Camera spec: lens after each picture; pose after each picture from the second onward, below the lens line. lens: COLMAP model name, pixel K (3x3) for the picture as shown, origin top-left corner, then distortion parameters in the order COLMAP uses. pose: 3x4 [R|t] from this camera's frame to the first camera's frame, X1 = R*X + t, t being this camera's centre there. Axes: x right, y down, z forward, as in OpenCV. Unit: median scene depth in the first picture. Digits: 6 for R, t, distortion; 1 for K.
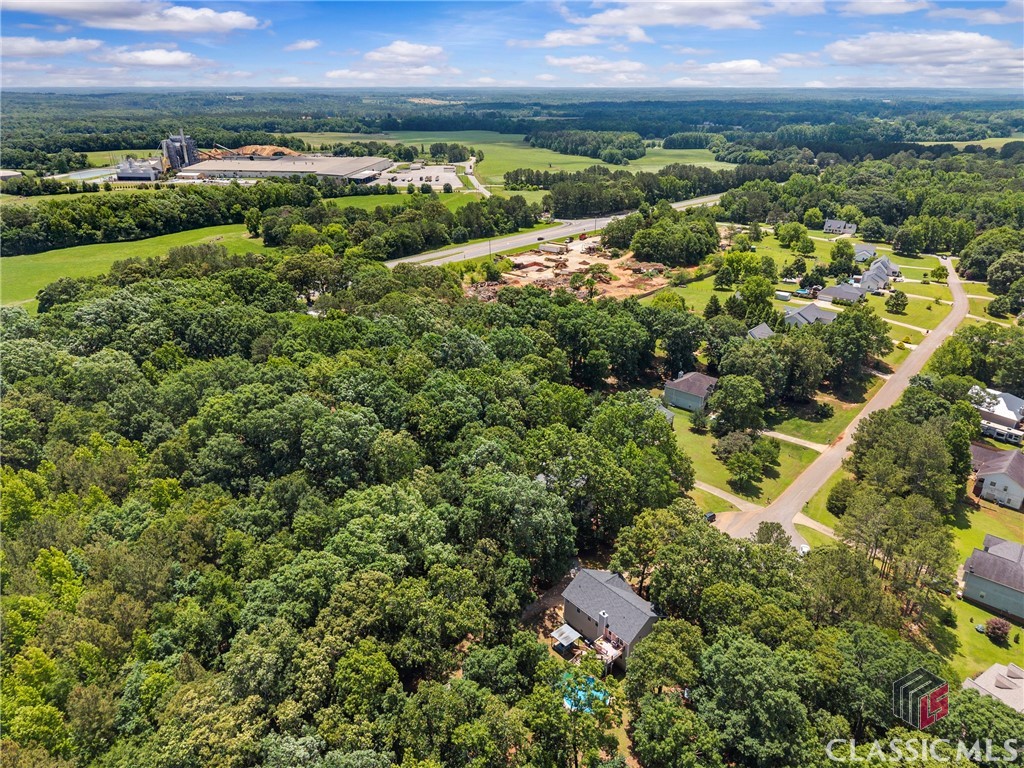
lens RADIAL K [[699.8, 0, 512.0], [0, 699.8, 384.0], [0, 0, 1]] dist [0.003078, -0.027278]
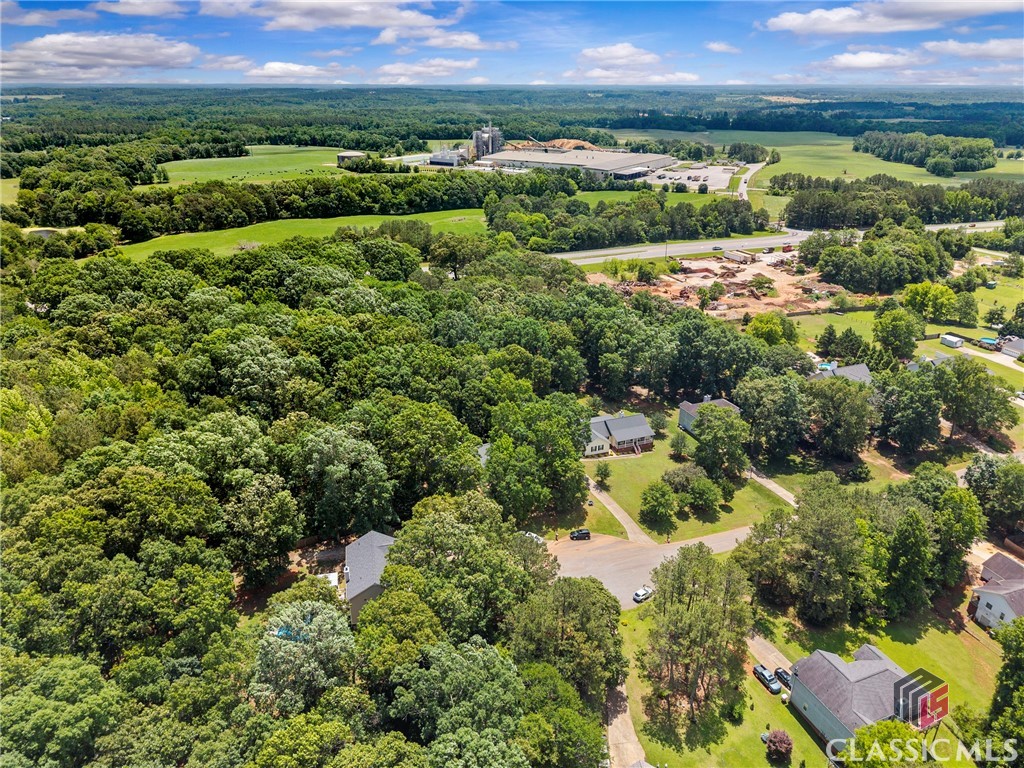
lens RADIAL K [[699.8, 0, 512.0], [0, 699.8, 384.0], [0, 0, 1]] dist [0.003078, -0.027278]
pose [[0.874026, 0.186980, -0.448461, 0.166111], [-0.185463, 0.981490, 0.047763, -0.010715], [0.449090, 0.041427, 0.892525, 0.024104]]
